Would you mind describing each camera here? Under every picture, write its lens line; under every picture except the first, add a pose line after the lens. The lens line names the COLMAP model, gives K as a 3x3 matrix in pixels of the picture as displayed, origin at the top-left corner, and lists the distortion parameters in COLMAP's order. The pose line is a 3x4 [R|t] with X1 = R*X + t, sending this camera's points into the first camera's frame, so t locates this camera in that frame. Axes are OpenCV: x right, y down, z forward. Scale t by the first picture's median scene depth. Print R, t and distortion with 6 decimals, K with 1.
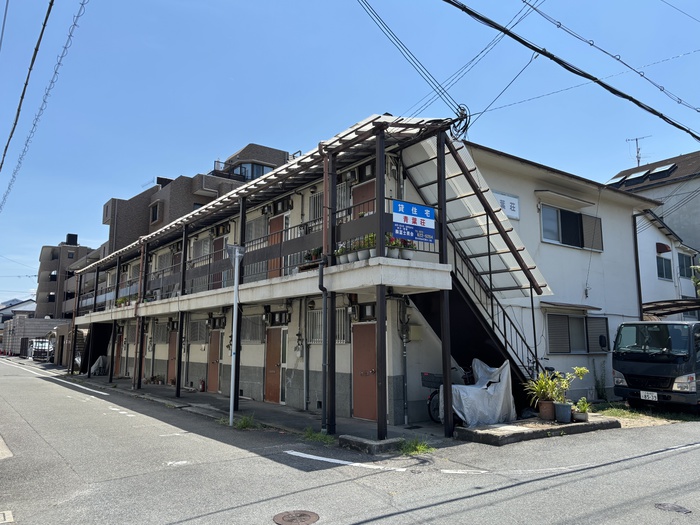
lens RADIAL K [[535.5, 0, 350.0], [0, 535.5, 262.5], [0, 0, 1]] dist [0.047334, -0.043681]
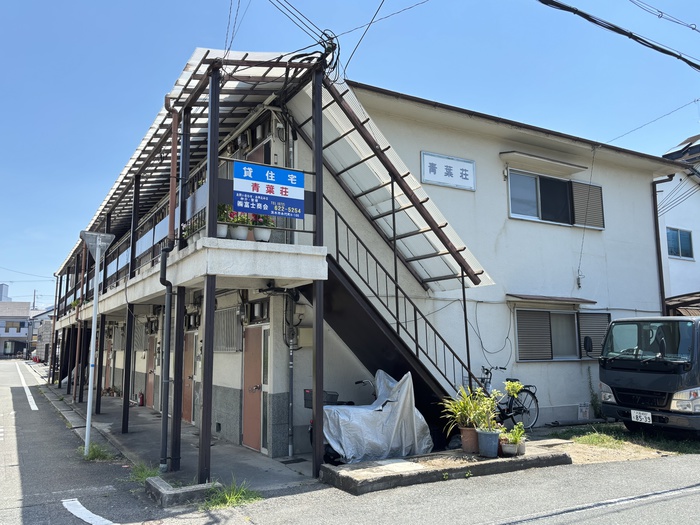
lens RADIAL K [[574.1, 0, 350.0], [0, 574.1, 262.5], [0, 0, 1]] dist [0.022315, -0.007094]
pose [[0.993555, -0.026097, -0.110309, 0.278458], [0.026684, 0.999636, 0.003853, 0.021646], [0.110169, -0.006772, 0.993890, 0.185086]]
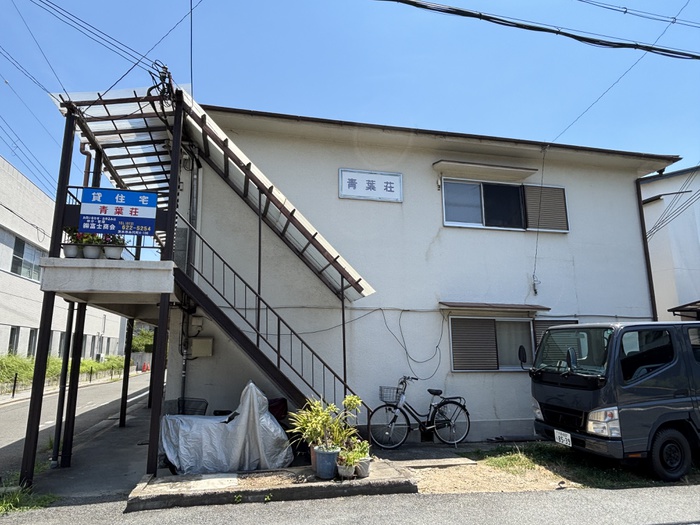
lens RADIAL K [[454.9, 0, 350.0], [0, 454.9, 262.5], [0, 0, 1]] dist [0.045685, -0.082789]
pose [[0.921460, -0.081769, -0.379770, 0.615071], [0.064900, 0.996261, -0.057035, 0.055244], [0.383013, 0.027908, 0.923321, 0.433411]]
